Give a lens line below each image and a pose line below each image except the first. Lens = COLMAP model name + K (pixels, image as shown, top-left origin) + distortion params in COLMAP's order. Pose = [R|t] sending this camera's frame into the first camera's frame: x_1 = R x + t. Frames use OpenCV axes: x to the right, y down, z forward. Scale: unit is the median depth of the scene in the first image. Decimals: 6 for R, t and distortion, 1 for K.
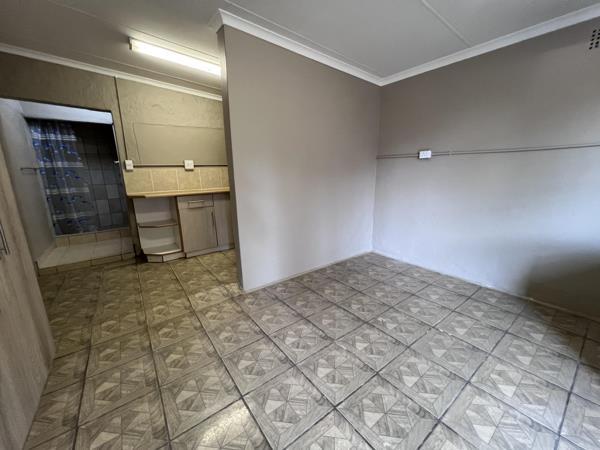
lens RADIAL K [[239.4, 0, 297.4], [0, 239.4, 225.4], [0, 0, 1]] dist [-0.001699, 0.000708]
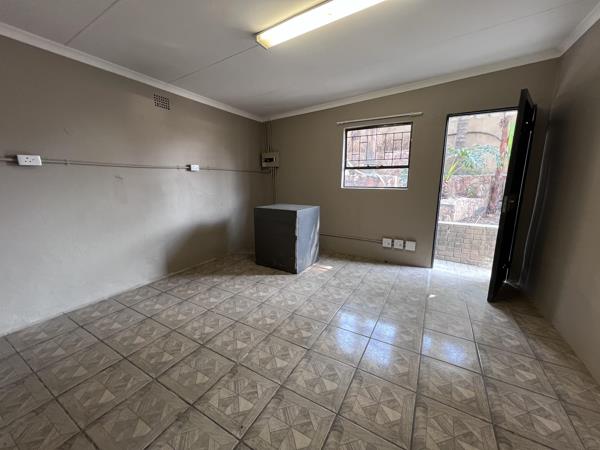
lens RADIAL K [[239.4, 0, 301.2], [0, 239.4, 223.4], [0, 0, 1]] dist [-0.001699, 0.000708]
pose [[-0.411412, -0.152862, 0.898540, -0.407204], [0.202884, 0.945743, 0.253786, -0.128728], [-0.888582, 0.286710, -0.358077, 0.554283]]
